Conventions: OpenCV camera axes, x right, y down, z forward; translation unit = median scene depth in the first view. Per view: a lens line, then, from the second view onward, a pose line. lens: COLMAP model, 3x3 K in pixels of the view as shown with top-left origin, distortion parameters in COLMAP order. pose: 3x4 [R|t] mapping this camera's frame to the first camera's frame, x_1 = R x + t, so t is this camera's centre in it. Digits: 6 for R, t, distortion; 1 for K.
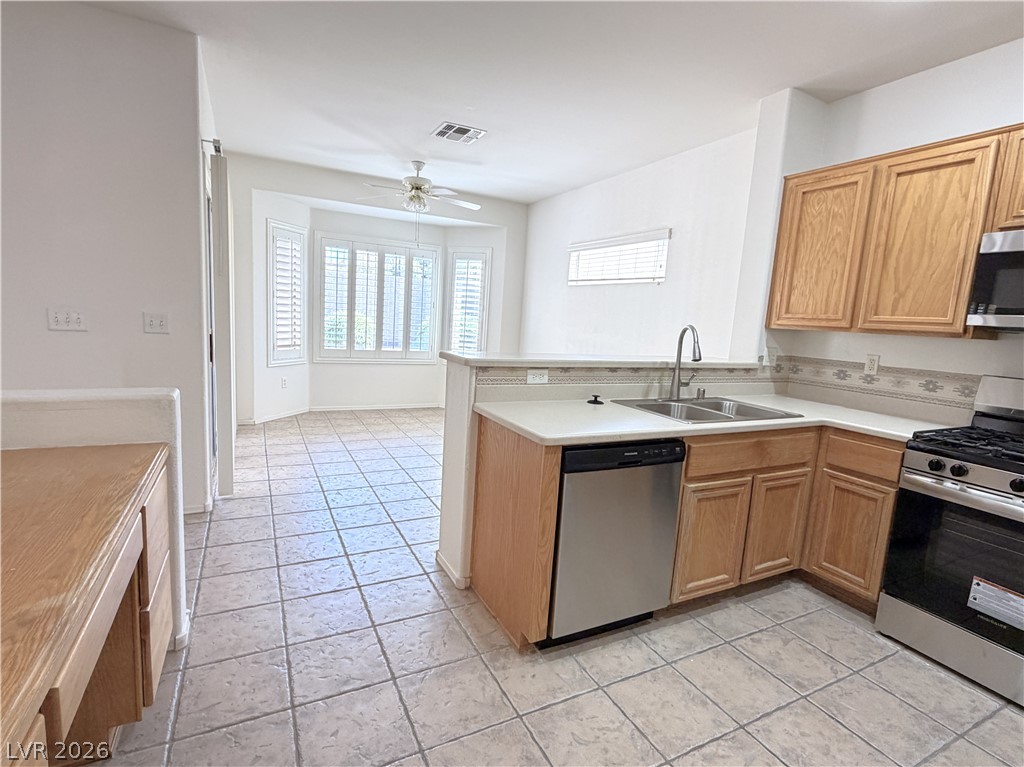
lens RADIAL K [[505.4, 0, 512.1], [0, 505.4, 386.0], [0, 0, 1]] dist [0.001320, -0.000069]
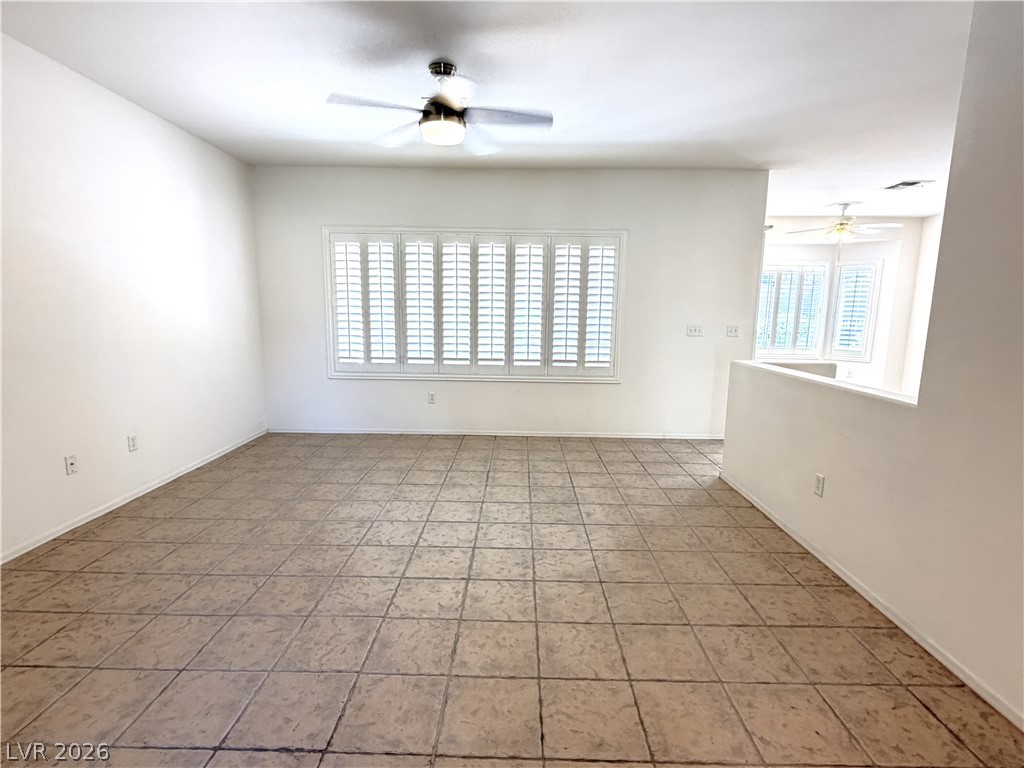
lens RADIAL K [[497.5, 0, 510.0], [0, 497.5, 385.3], [0, 0, 1]] dist [-0.002162, -0.000099]
pose [[0.880311, 0.023544, -0.473813, -0.629761], [-0.025283, 0.999677, 0.002701, 0.098432], [0.473723, 0.009602, 0.880621, -1.075042]]
